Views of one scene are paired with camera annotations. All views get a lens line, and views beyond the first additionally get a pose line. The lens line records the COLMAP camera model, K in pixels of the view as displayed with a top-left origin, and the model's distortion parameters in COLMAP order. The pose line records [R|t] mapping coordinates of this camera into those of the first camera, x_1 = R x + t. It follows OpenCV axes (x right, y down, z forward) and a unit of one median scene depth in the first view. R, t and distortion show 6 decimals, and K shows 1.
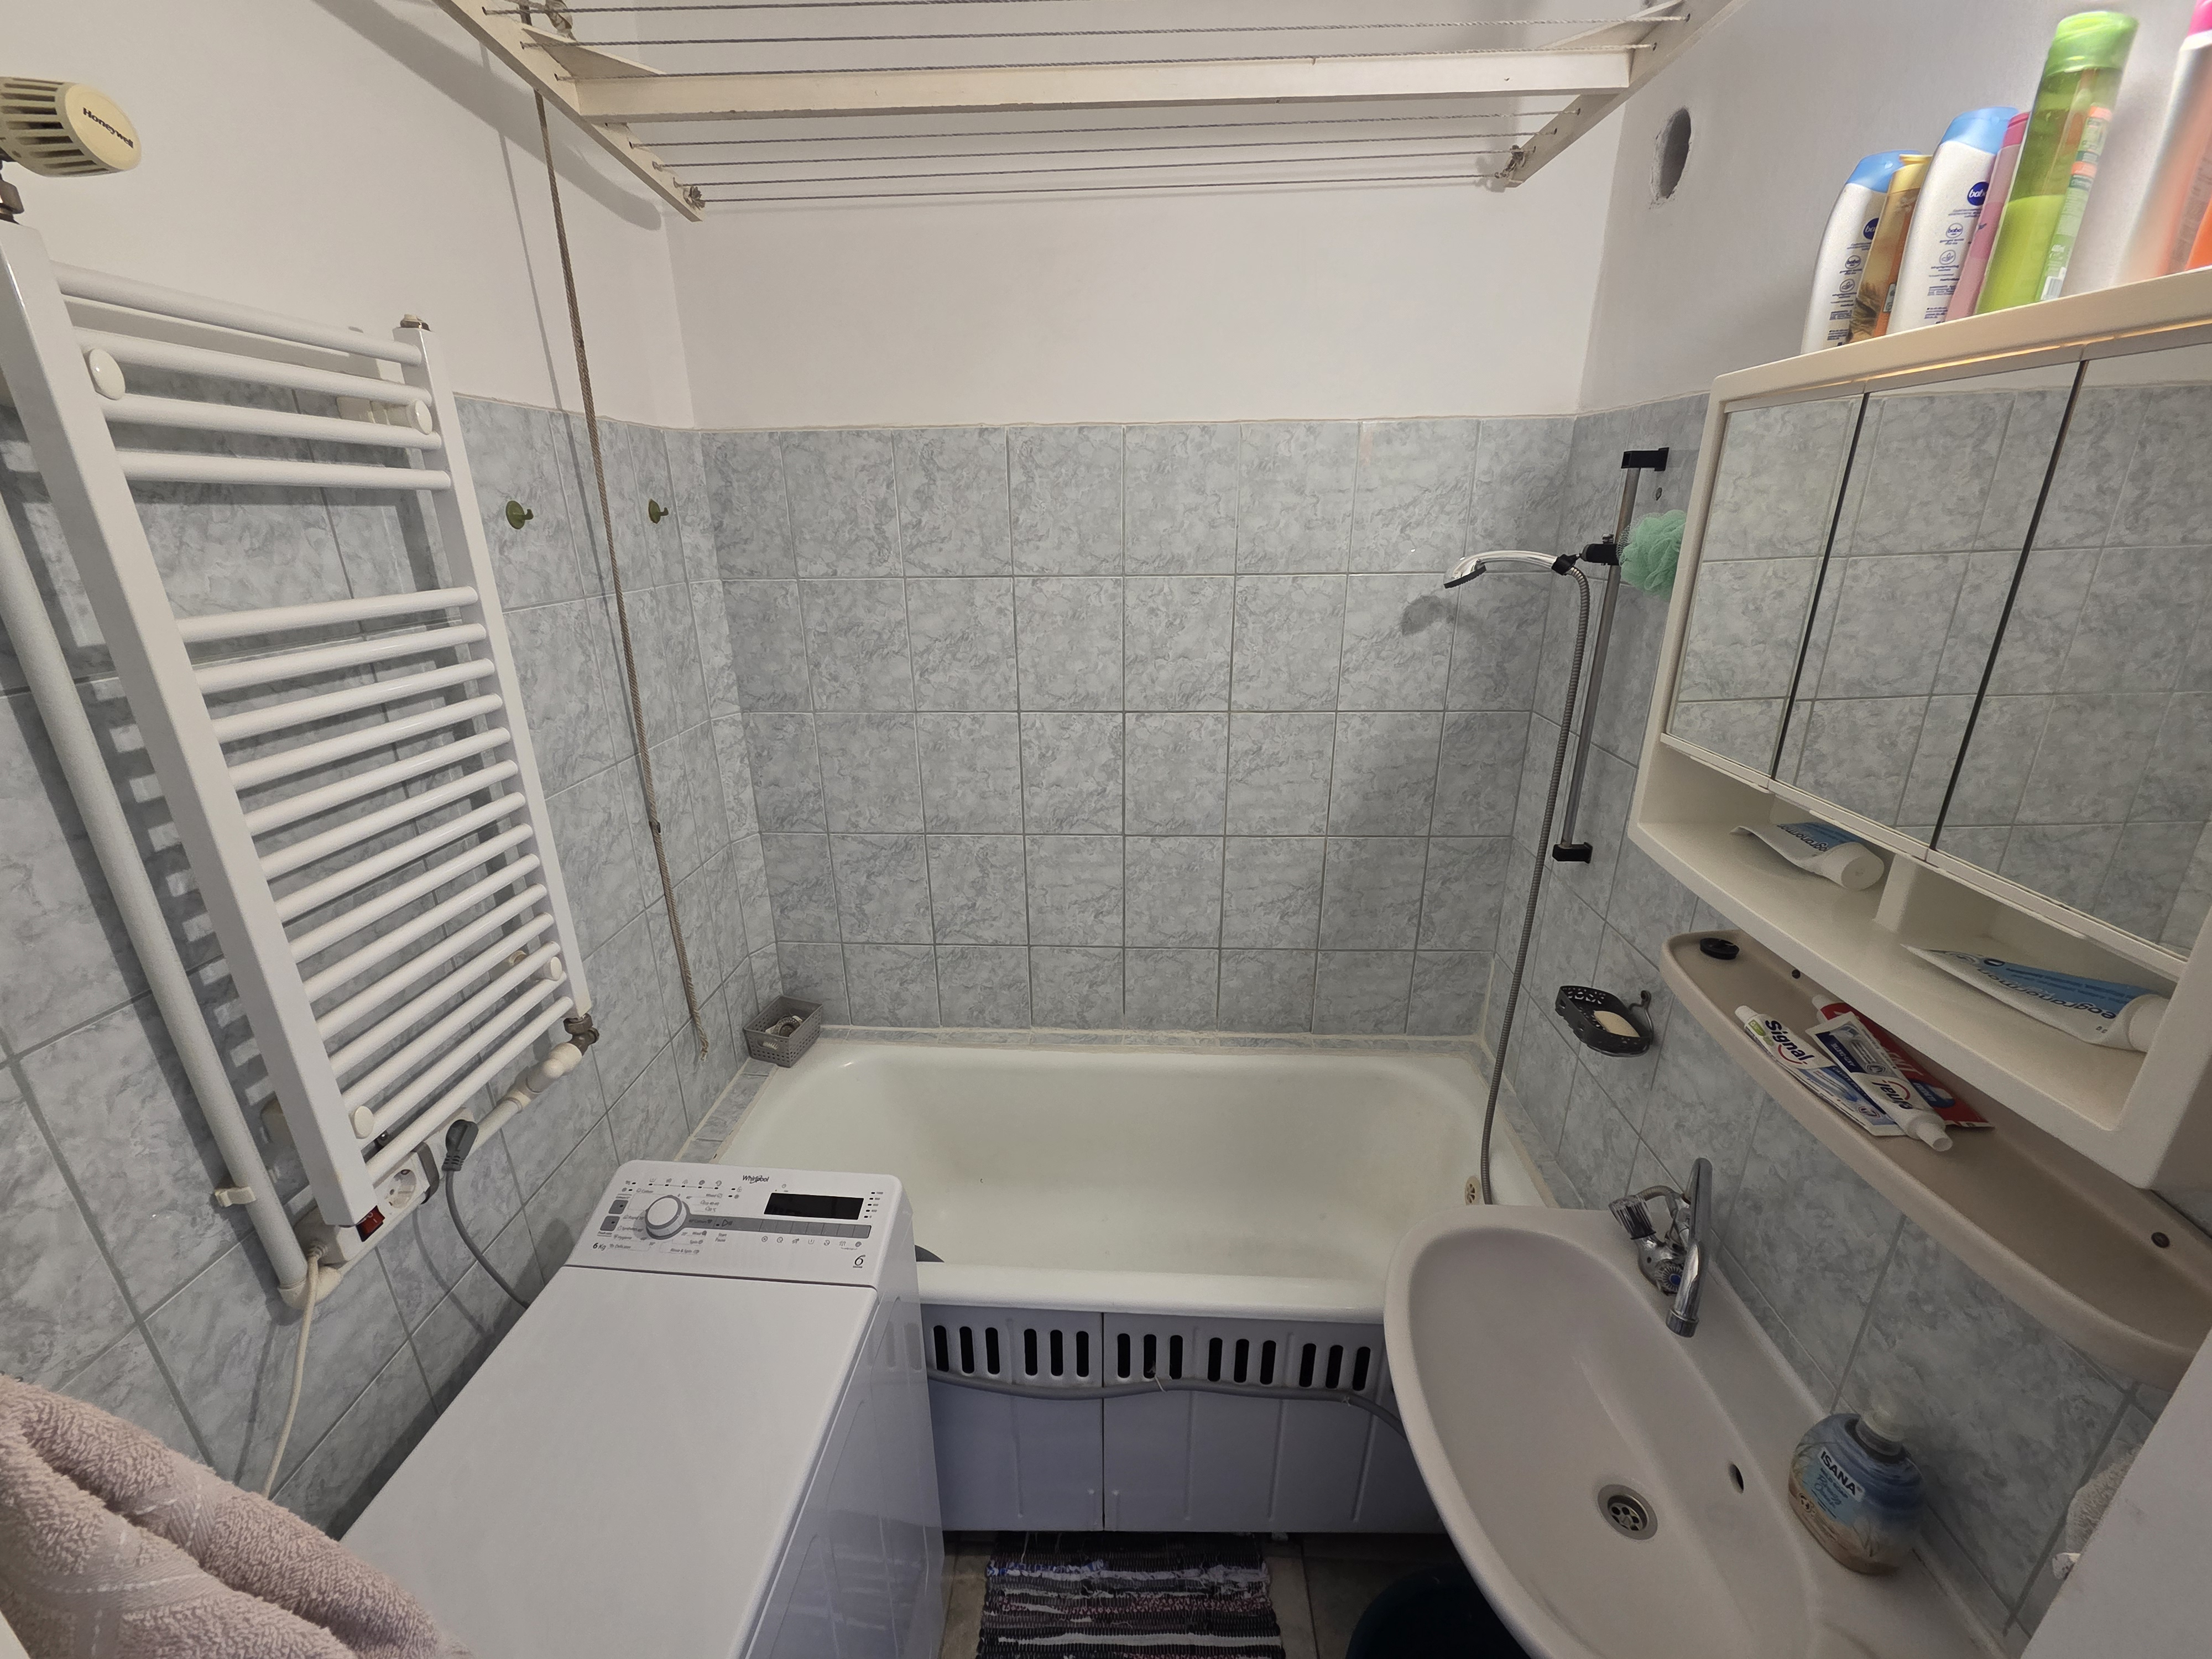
lens RADIAL K [[900.7, 0, 1102.0], [0, 900.7, 835.1], [0, 0, 1]] dist [0.005213, -0.001405]
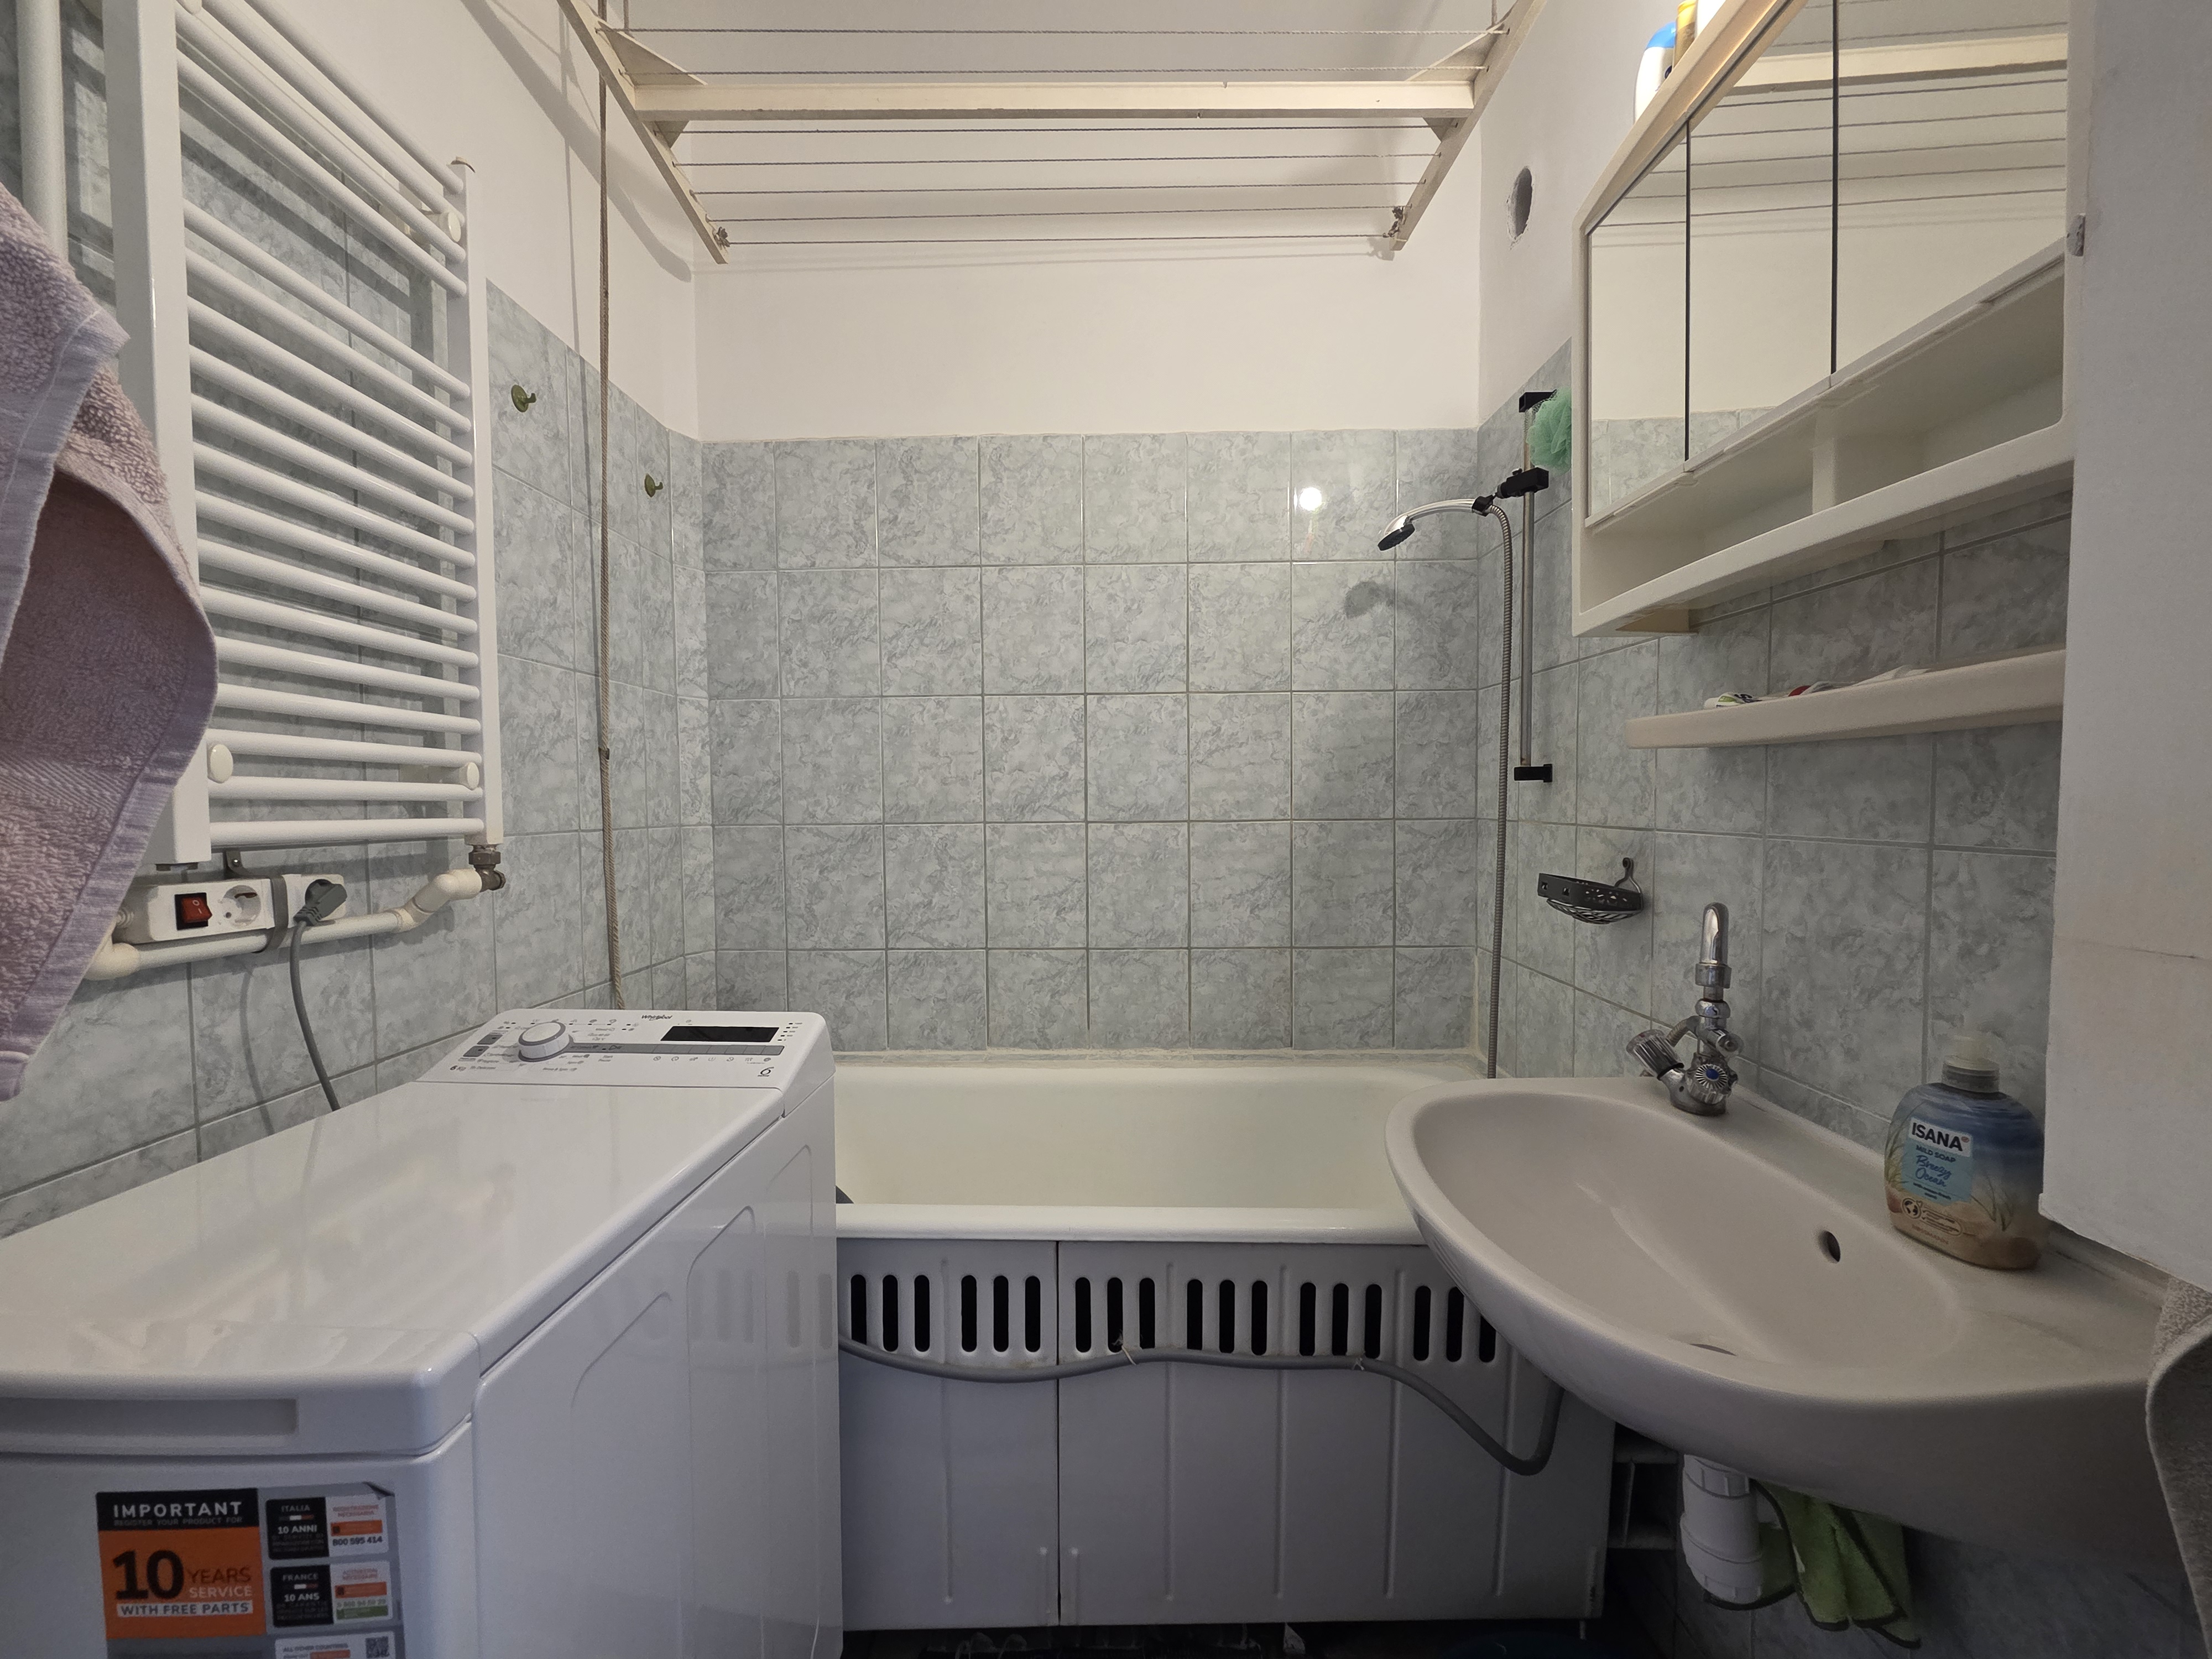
lens RADIAL K [[900.7, 0, 1102.4], [0, 900.7, 841.5], [0, 0, 1]] dist [0.005213, -0.001405]
pose [[0.999651, -0.000904, 0.026414, 0.018035], [0.008961, 0.951797, -0.306597, 0.372079], [-0.024864, 0.306727, 0.951473, 0.082107]]
